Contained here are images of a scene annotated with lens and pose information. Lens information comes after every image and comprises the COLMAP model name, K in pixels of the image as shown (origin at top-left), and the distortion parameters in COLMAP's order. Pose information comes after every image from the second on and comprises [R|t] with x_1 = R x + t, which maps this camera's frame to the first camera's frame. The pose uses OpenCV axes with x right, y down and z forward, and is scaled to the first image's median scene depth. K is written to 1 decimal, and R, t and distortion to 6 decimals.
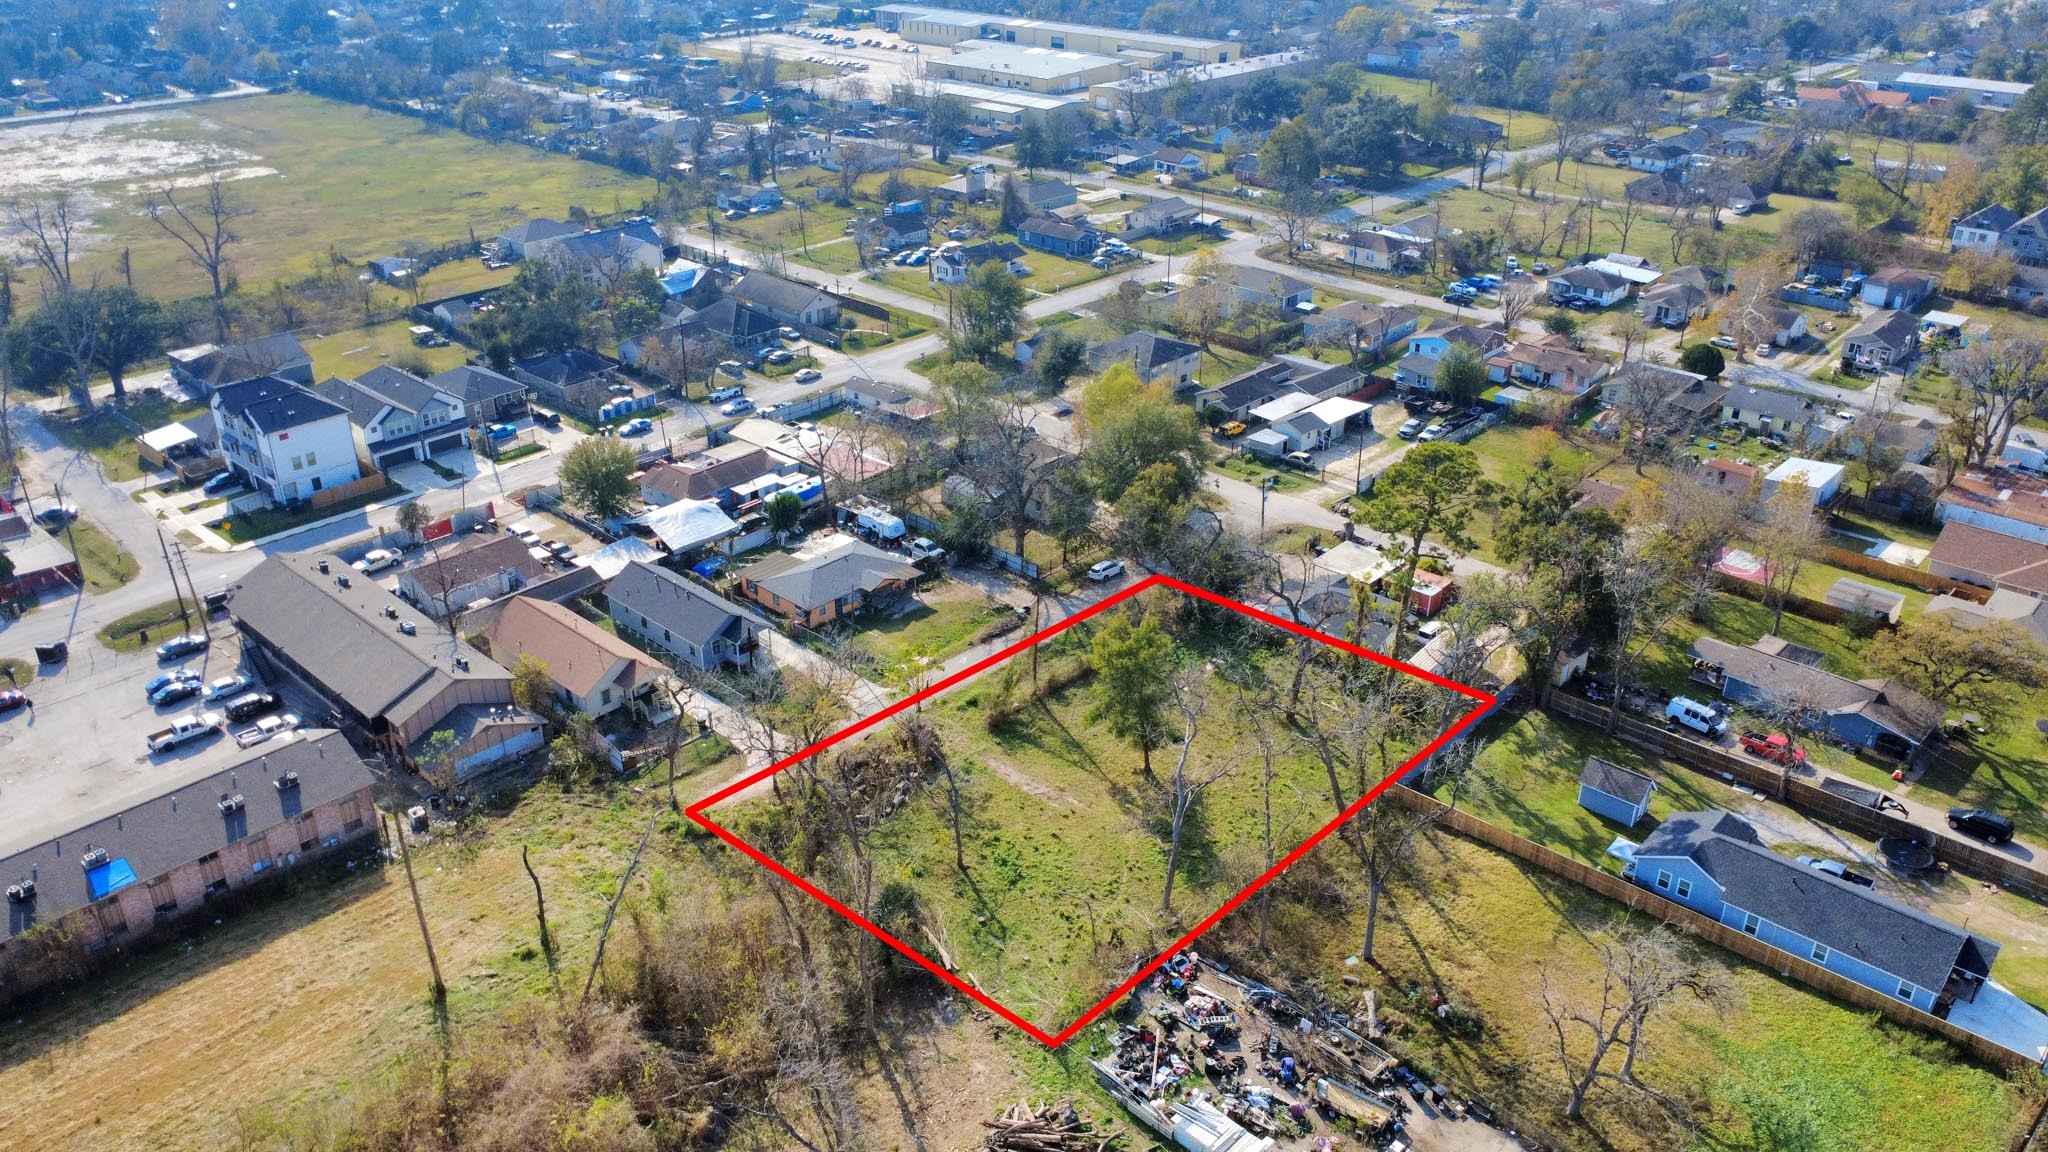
lens RADIAL K [[1527.1, 0, 1023.0], [0, 1527.1, 578.3], [0, 0, 1]] dist [0.009431, -0.007448]
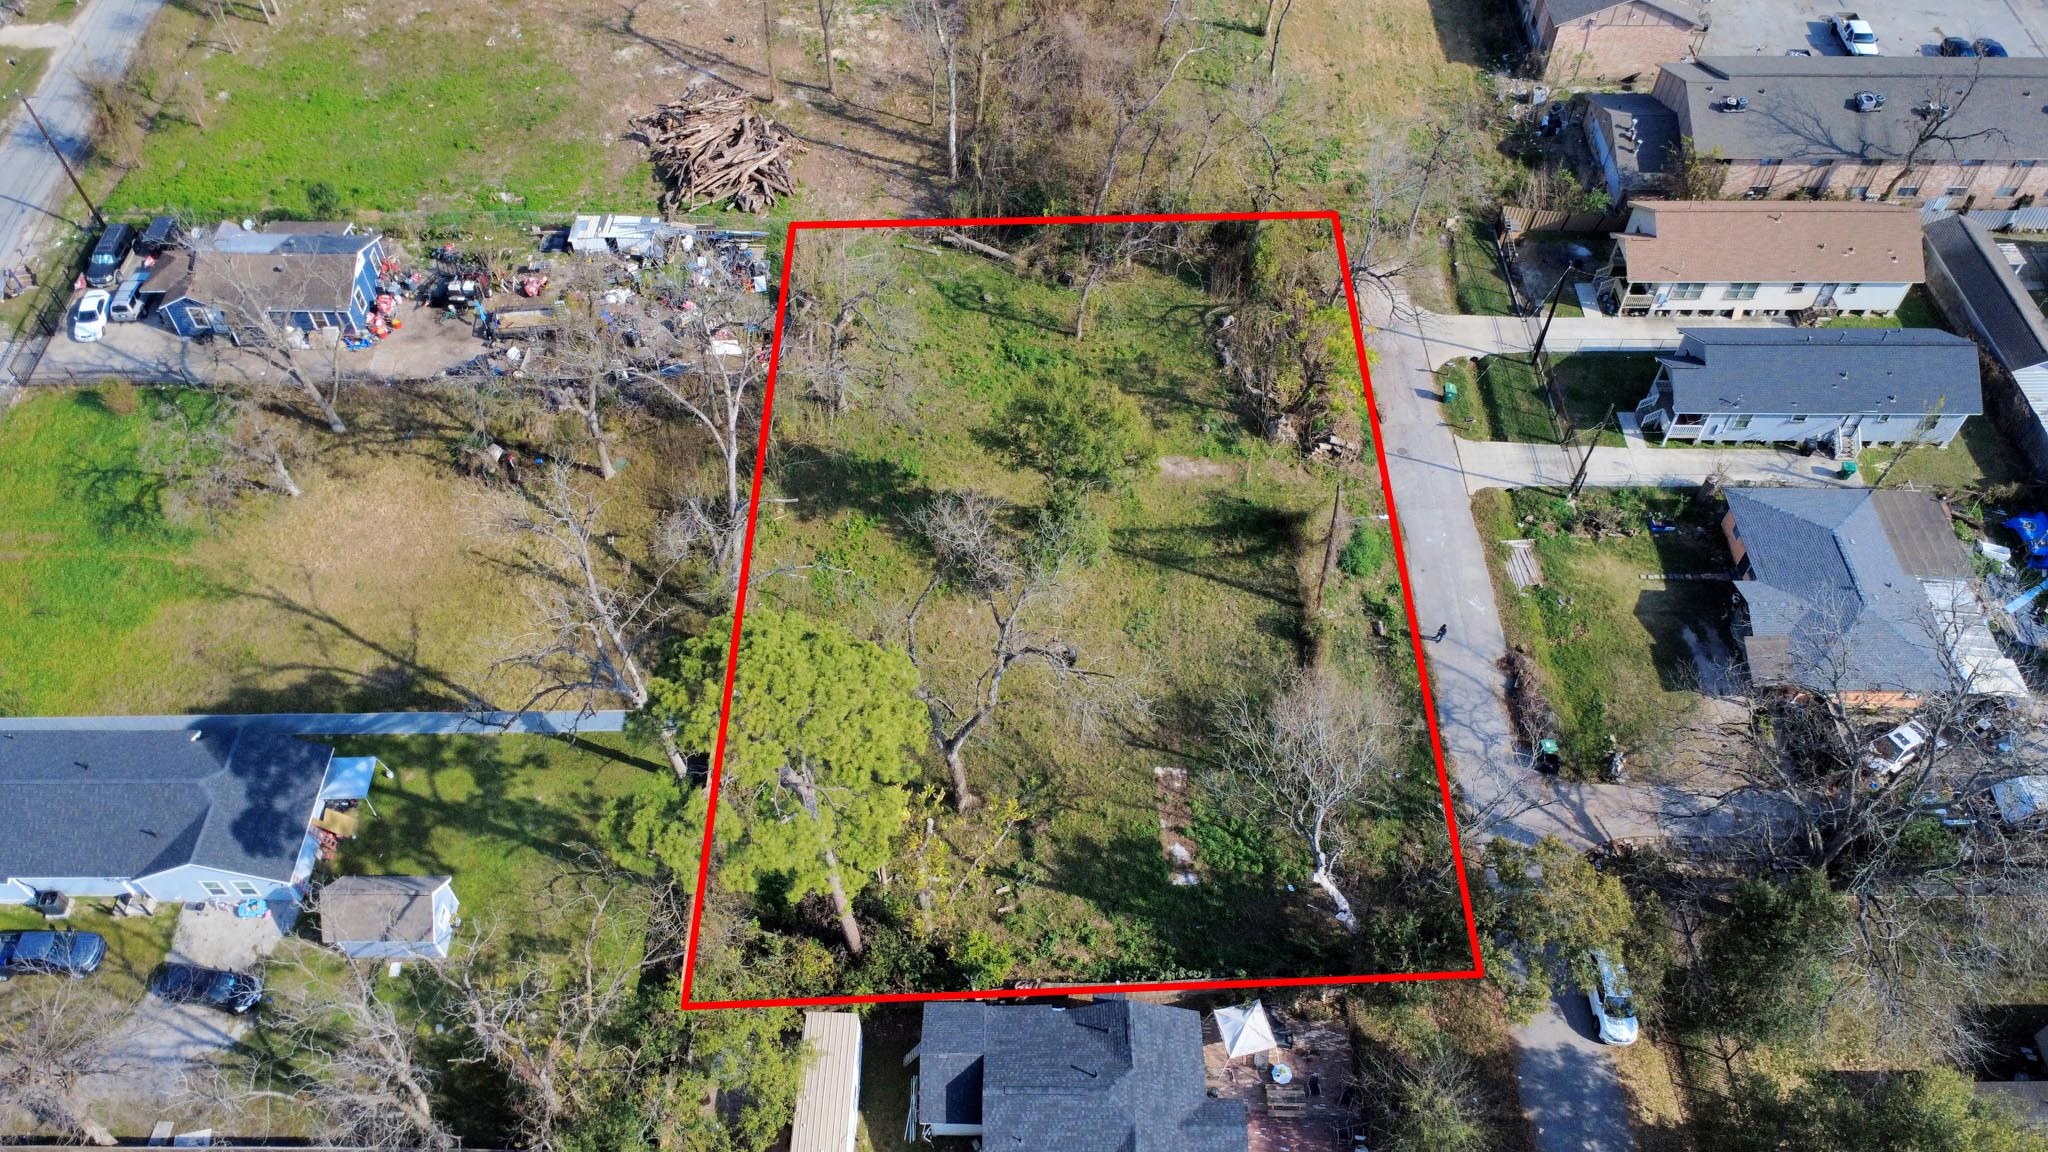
lens RADIAL K [[1527.1, 0, 1026.9], [0, 1527.1, 565.4], [0, 0, 1]] dist [0.009431, -0.007448]
pose [[-0.726518, 0.533498, -0.433073, 0.241785], [-0.315285, 0.301179, 0.899937, -0.308705], [0.610547, 0.790362, -0.050608, 0.661051]]
